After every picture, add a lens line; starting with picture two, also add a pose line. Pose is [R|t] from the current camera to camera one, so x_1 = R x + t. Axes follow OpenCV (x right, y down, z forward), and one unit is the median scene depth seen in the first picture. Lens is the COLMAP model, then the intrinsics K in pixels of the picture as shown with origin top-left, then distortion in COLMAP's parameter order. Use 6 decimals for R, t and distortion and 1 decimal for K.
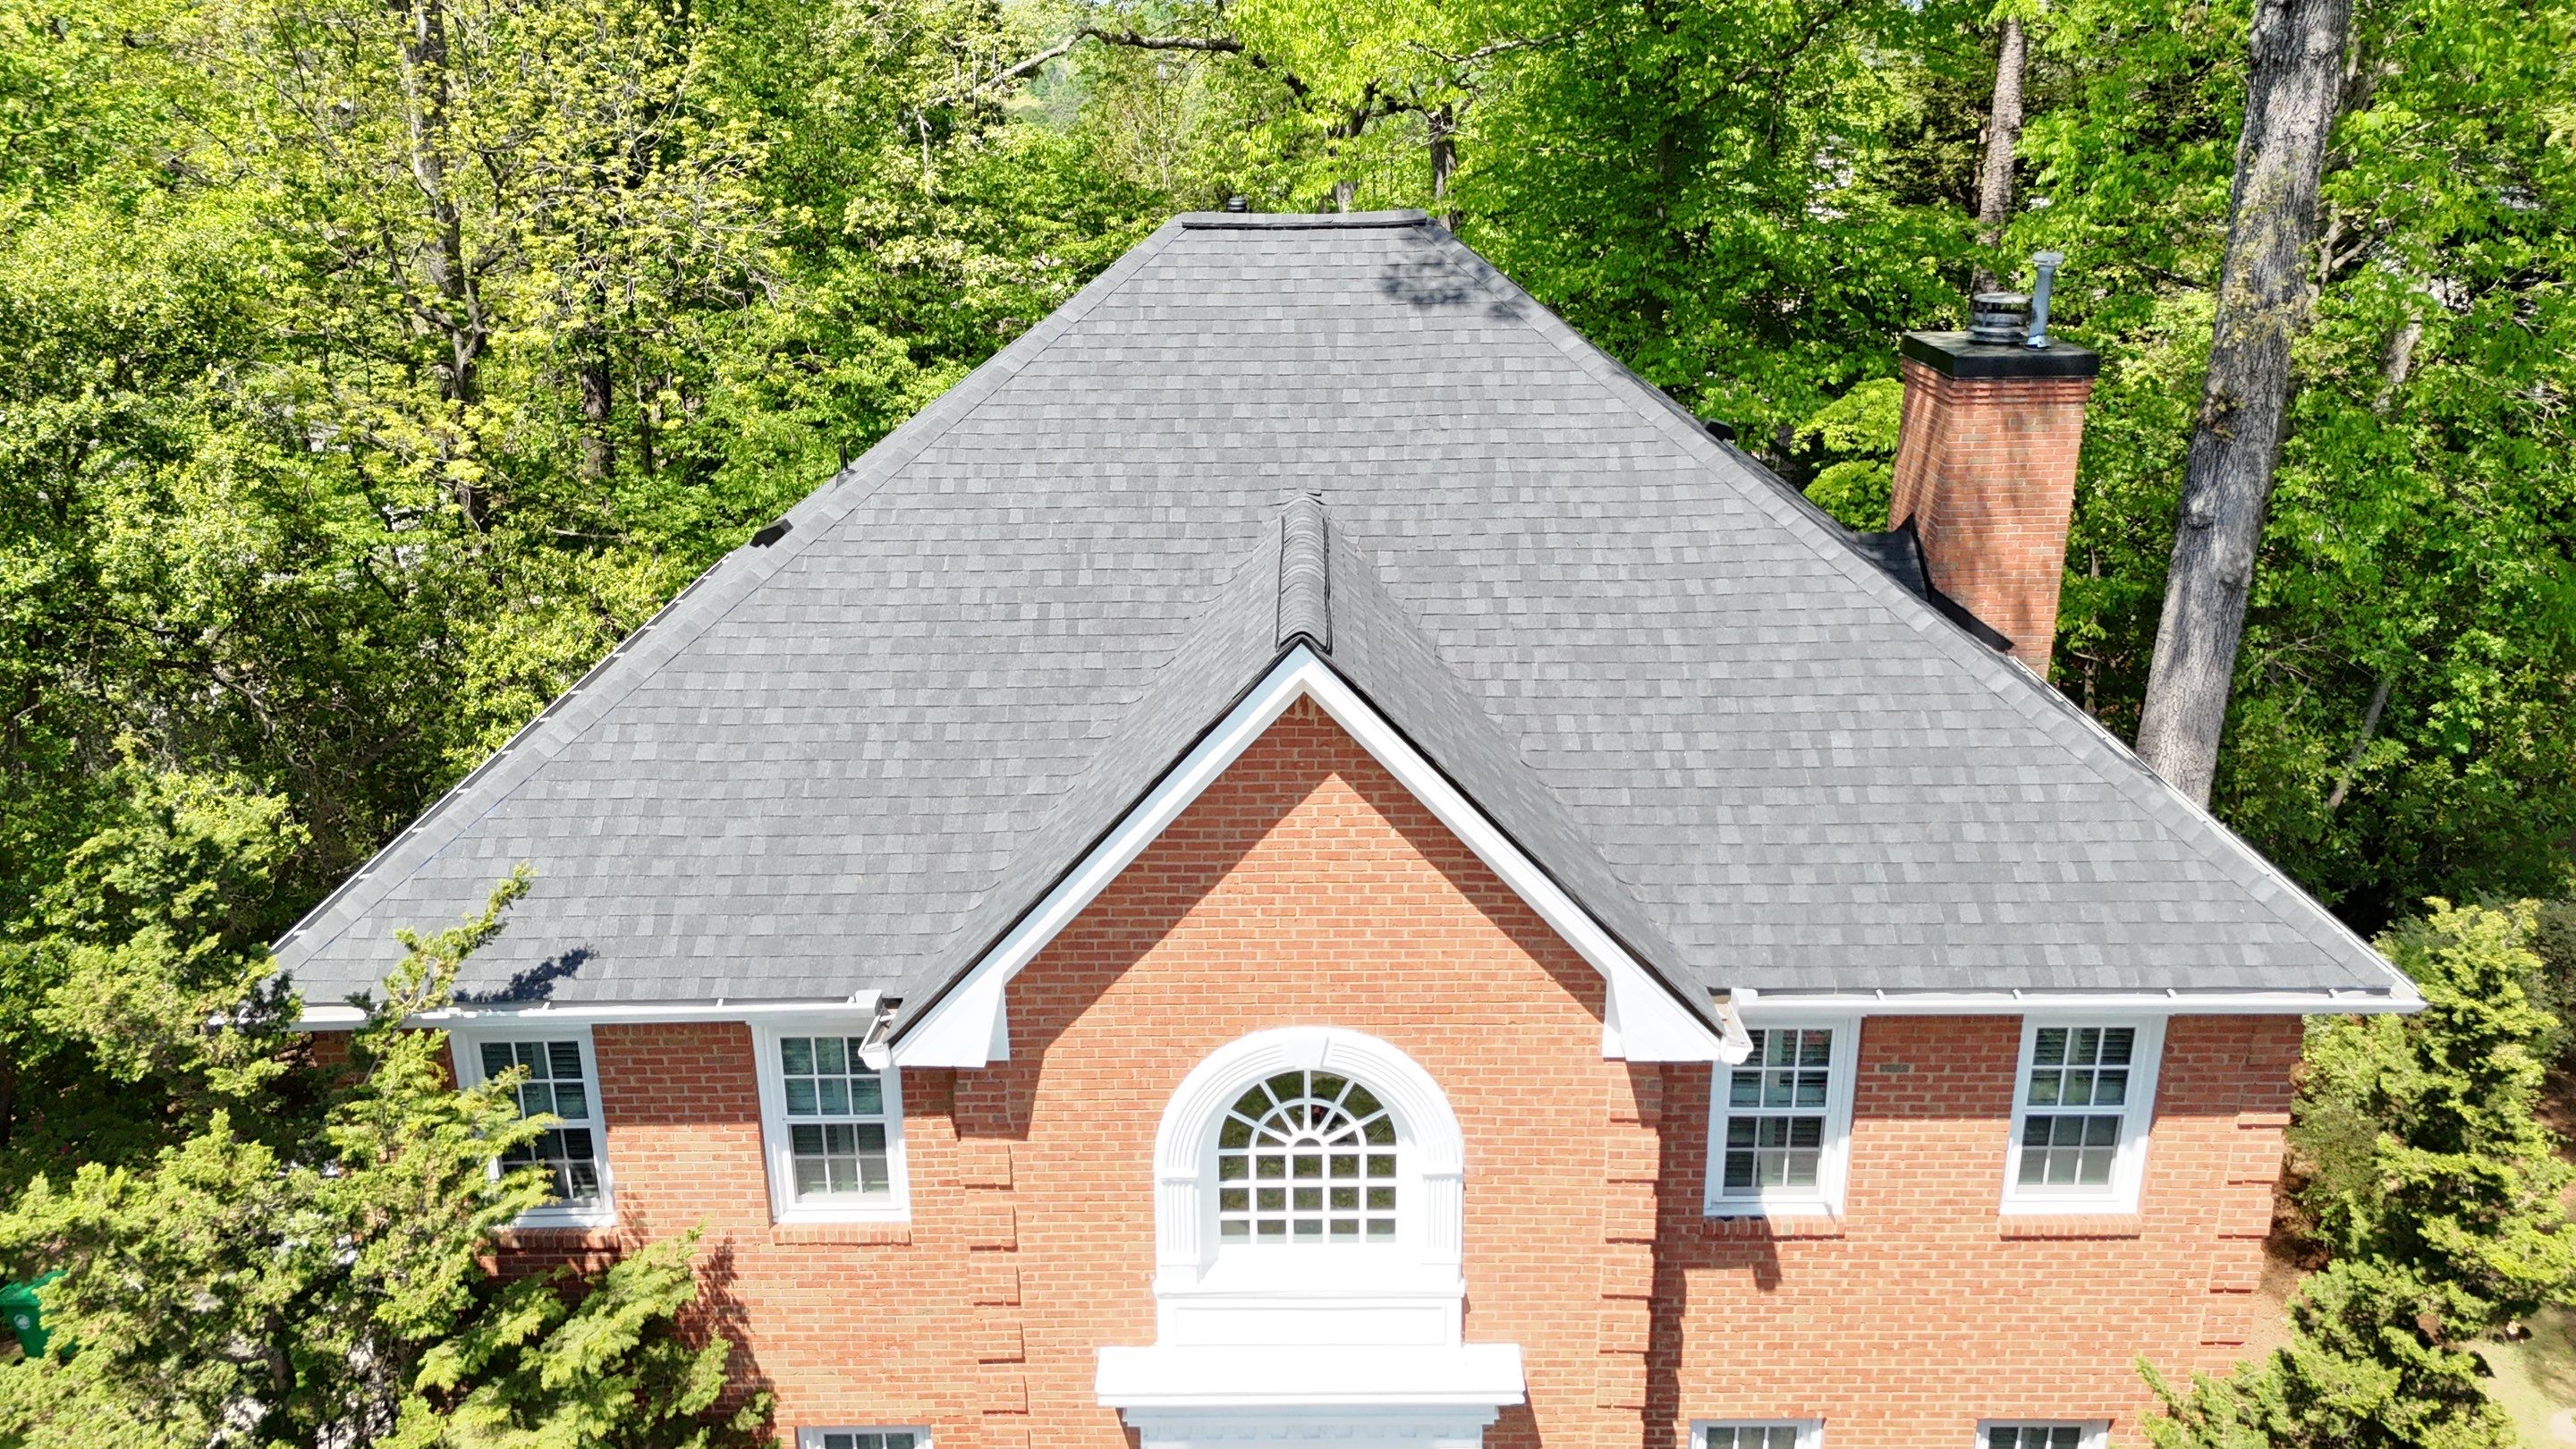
lens RADIAL K [[1928.5, 0, 1293.9], [0, 1928.5, 726.6], [0, 0, 1]] dist [0.019572, -0.008780]
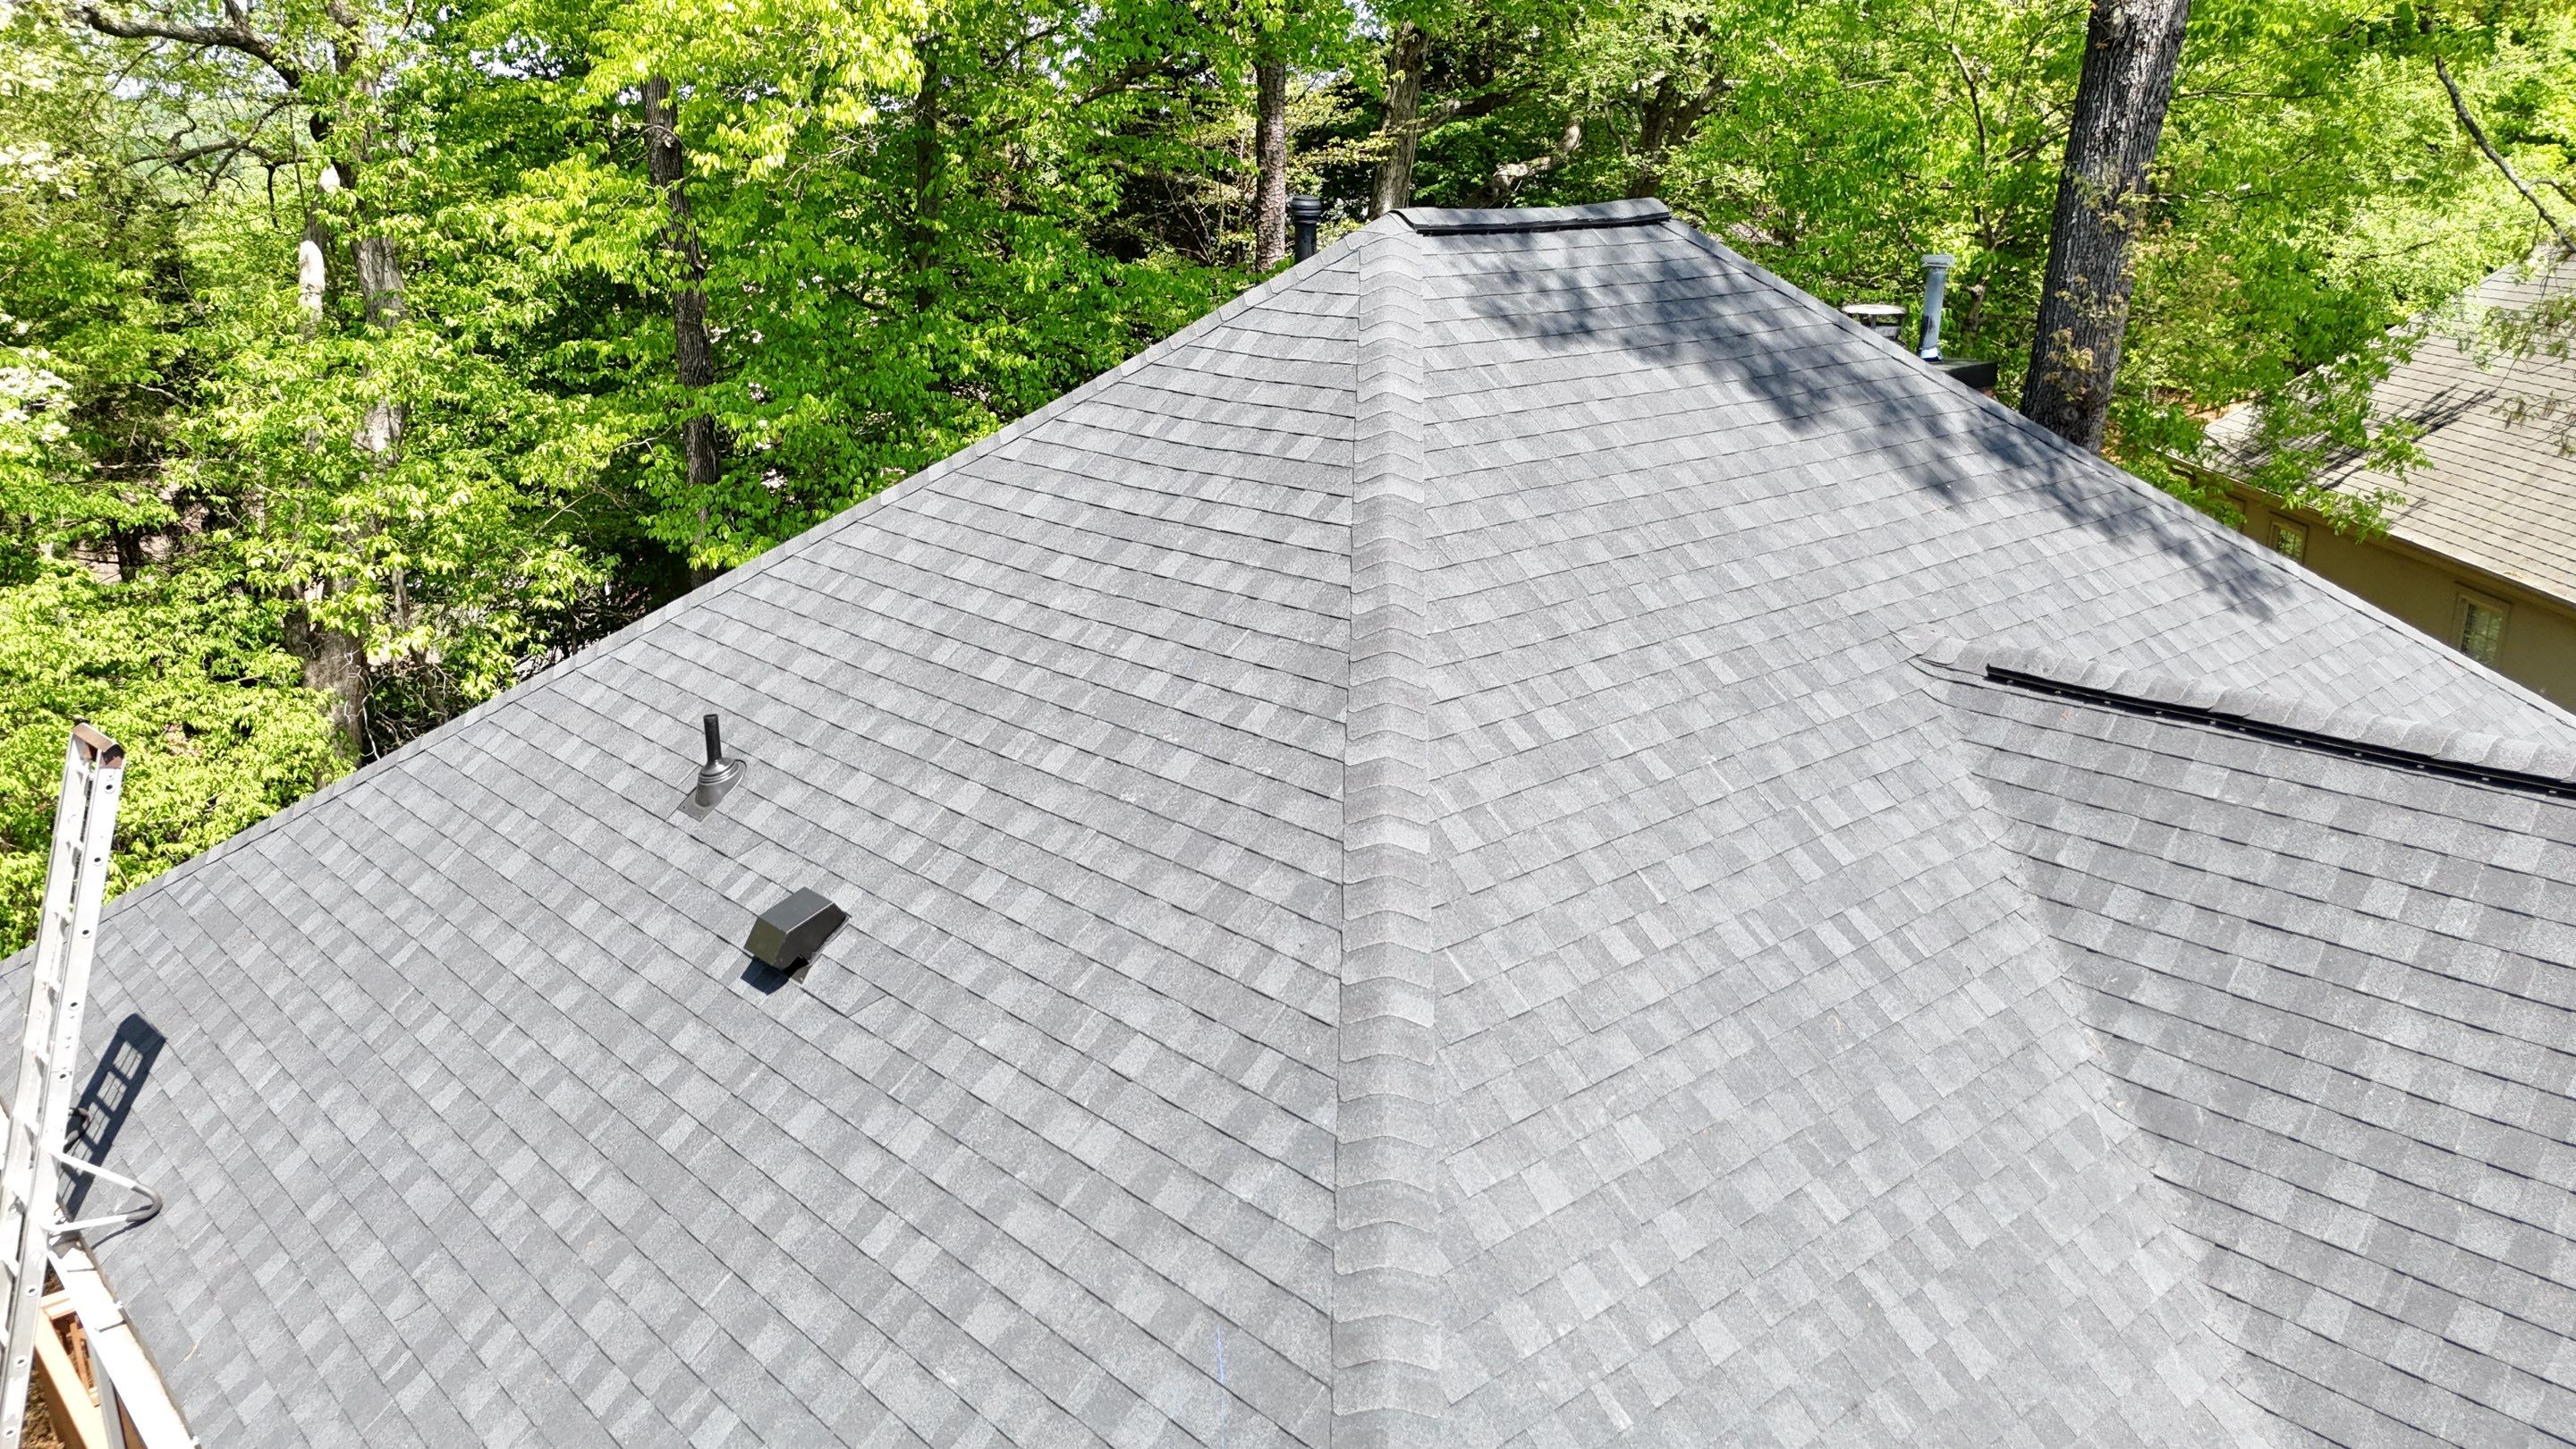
lens RADIAL K [[1928.5, 0, 1275.3], [0, 1928.5, 728.0], [0, 0, 1]] dist [0.019572, -0.008780]
pose [[0.738263, -0.186793, 0.648133, -0.572353], [0.231791, 0.972629, 0.016289, -0.158371], [-0.633435, 0.138206, 0.761353, 0.712934]]
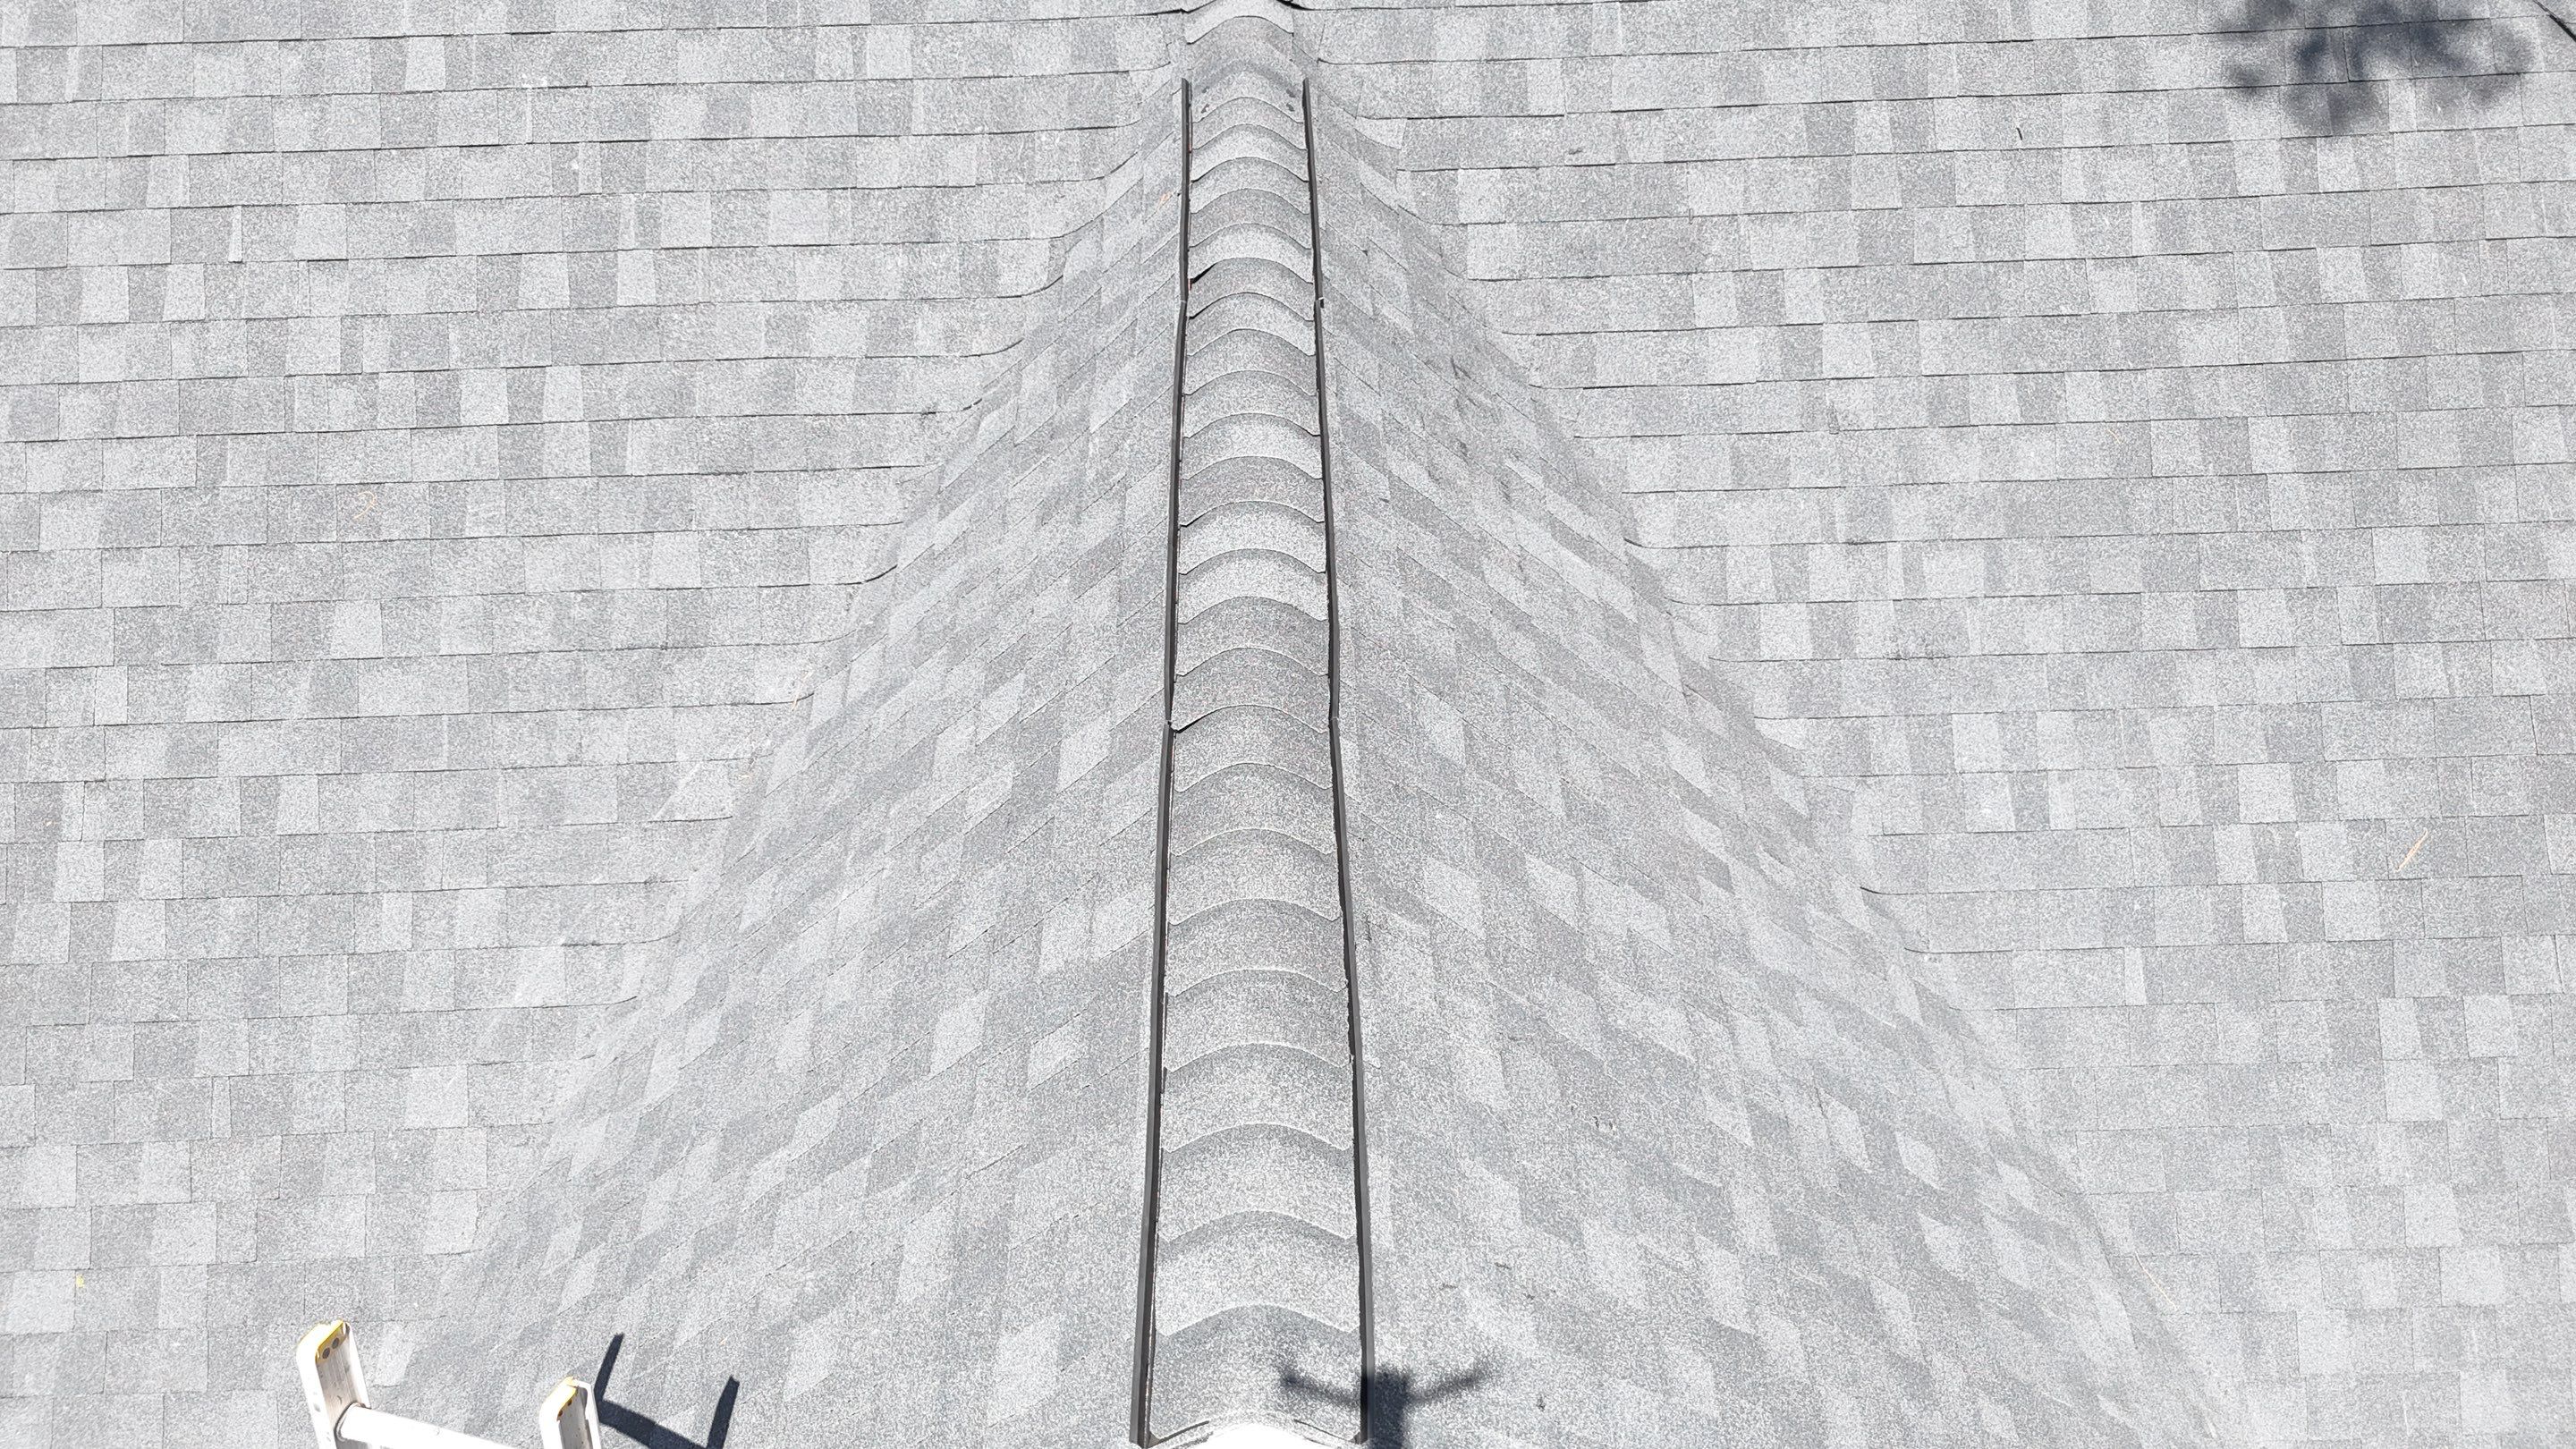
lens RADIAL K [[1928.5, 0, 1284.7], [0, 1928.5, 713.3], [0, 0, 1]] dist [0.019572, -0.008780]
pose [[0.999617, -0.024456, 0.012960, 0.004694], [0.015581, 0.884243, 0.466767, -0.175865], [-0.022875, -0.466386, 0.884285, 0.664531]]
